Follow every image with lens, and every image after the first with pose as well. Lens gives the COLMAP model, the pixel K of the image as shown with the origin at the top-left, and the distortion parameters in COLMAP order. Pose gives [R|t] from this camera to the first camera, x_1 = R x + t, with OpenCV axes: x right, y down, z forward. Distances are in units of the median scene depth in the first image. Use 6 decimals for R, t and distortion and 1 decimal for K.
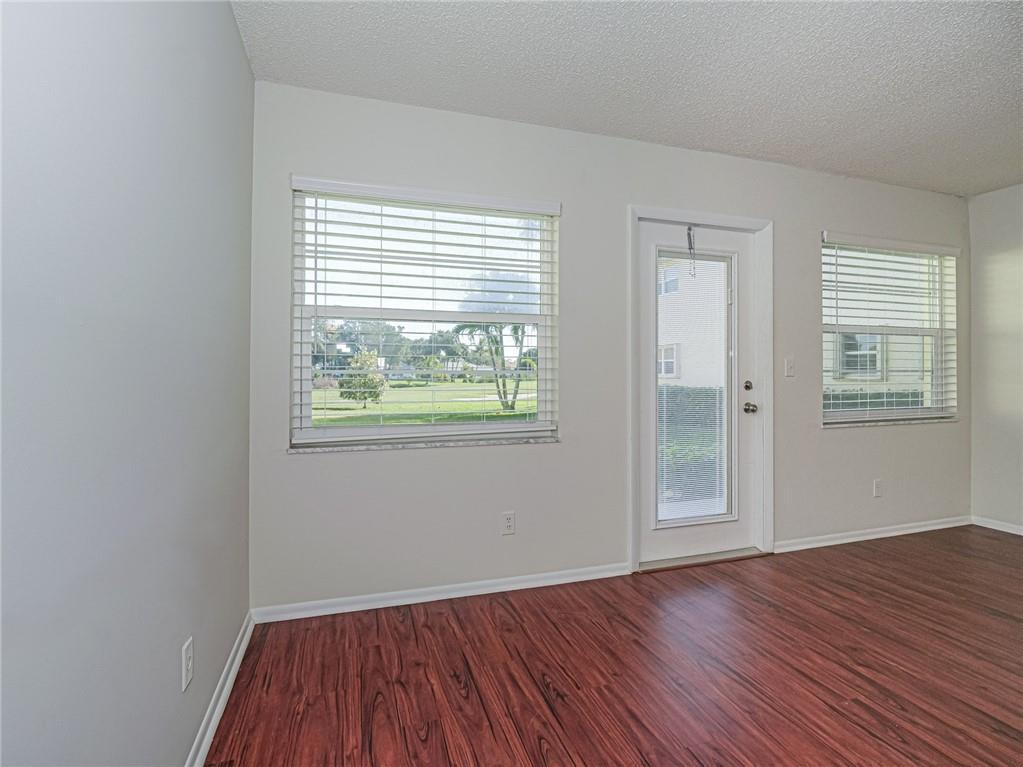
lens RADIAL K [[490.2, 0, 510.5], [0, 490.2, 372.3], [0, 0, 1]] dist [-0.023174, -0.000274]
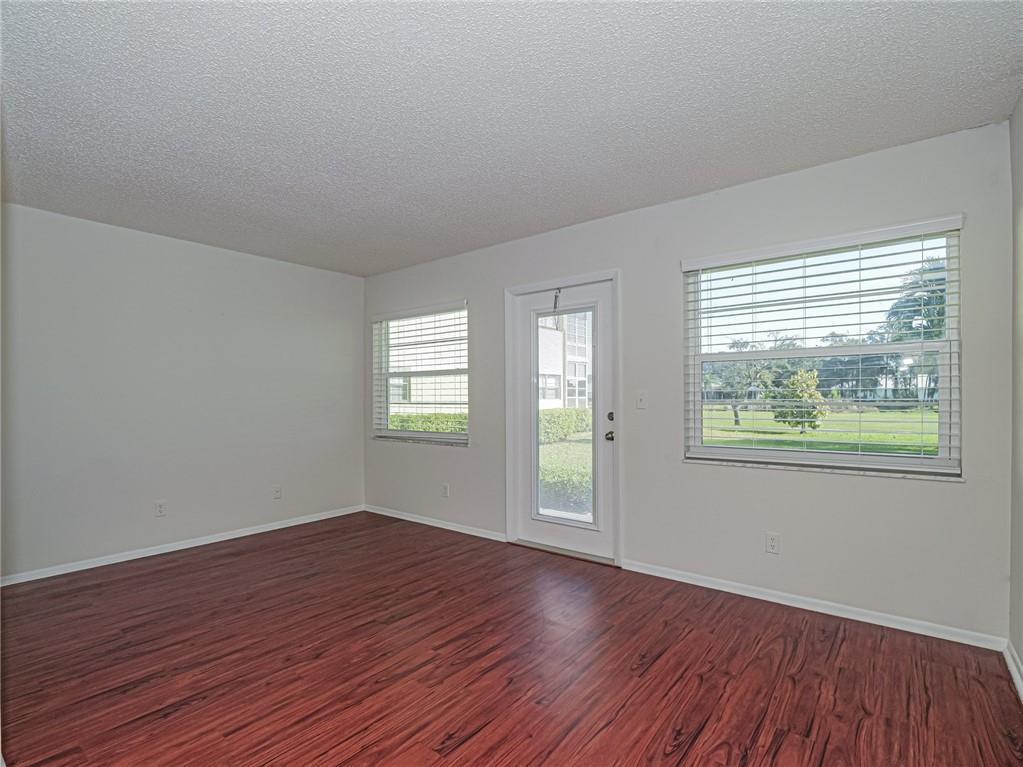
lens RADIAL K [[498.0, 0, 519.2], [0, 498.0, 395.9], [0, 0, 1]] dist [0.001286, 0.000126]
pose [[0.582583, -0.004007, -0.812761, 1.403979], [0.008349, 0.999965, 0.001054, -0.023979], [0.812728, -0.007399, 0.582596, 0.160796]]
